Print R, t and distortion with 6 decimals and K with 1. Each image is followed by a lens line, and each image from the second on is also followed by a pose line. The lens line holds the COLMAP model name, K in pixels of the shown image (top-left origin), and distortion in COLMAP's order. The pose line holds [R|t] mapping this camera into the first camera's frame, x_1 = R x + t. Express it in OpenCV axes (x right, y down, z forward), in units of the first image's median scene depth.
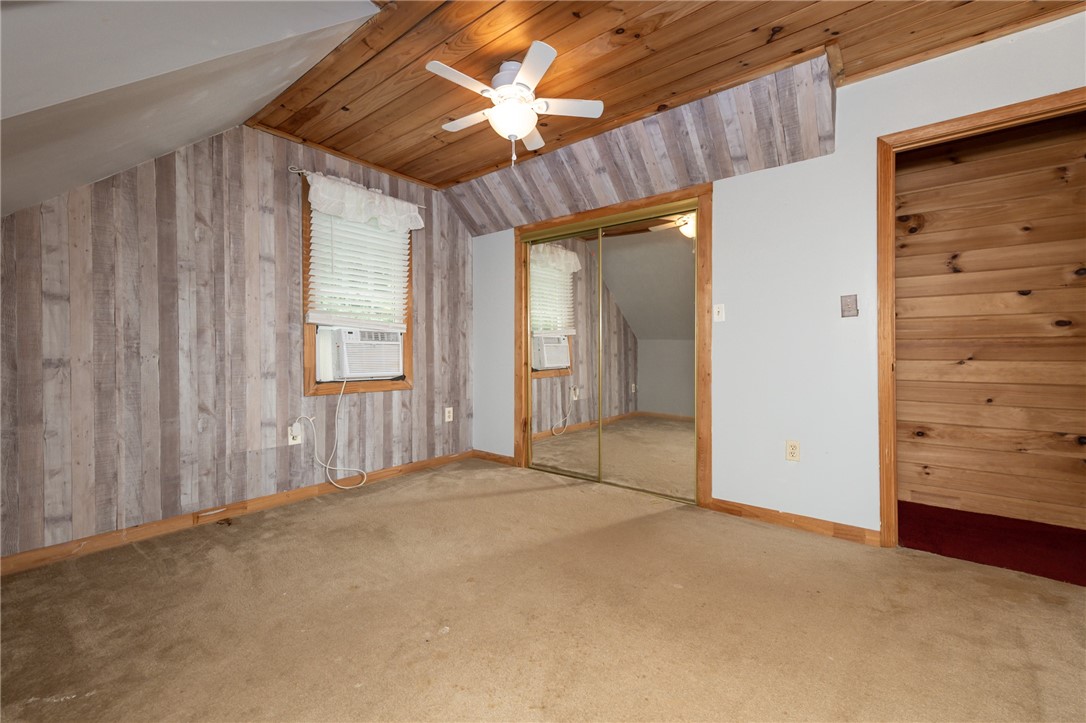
lens RADIAL K [[442.9, 0, 543.0], [0, 442.9, 361.5], [0, 0, 1]] dist [-0.000169, -0.000034]
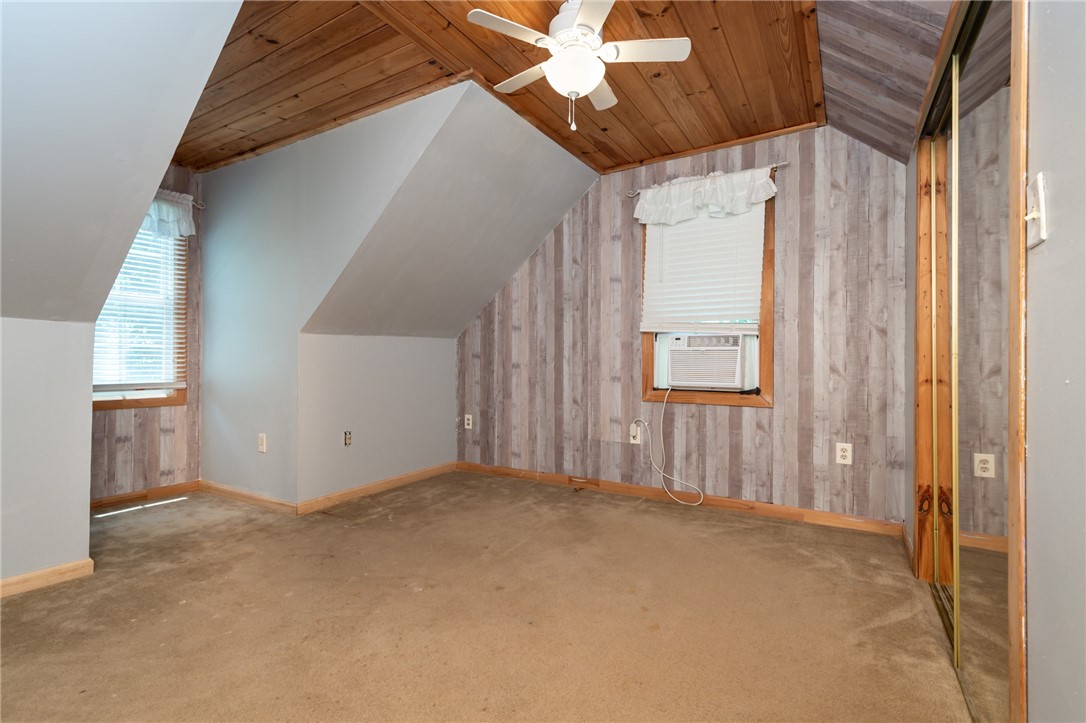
lens RADIAL K [[502.3, 0, 543.0], [0, 502.3, 361.5], [0, 0, 1]] dist [0.000073, -0.000082]
pose [[0.118973, 0.010290, -0.992844, 0.661824], [-0.016316, 0.999832, 0.008408, -0.023299], [0.992763, 0.015198, 0.119121, 0.641661]]
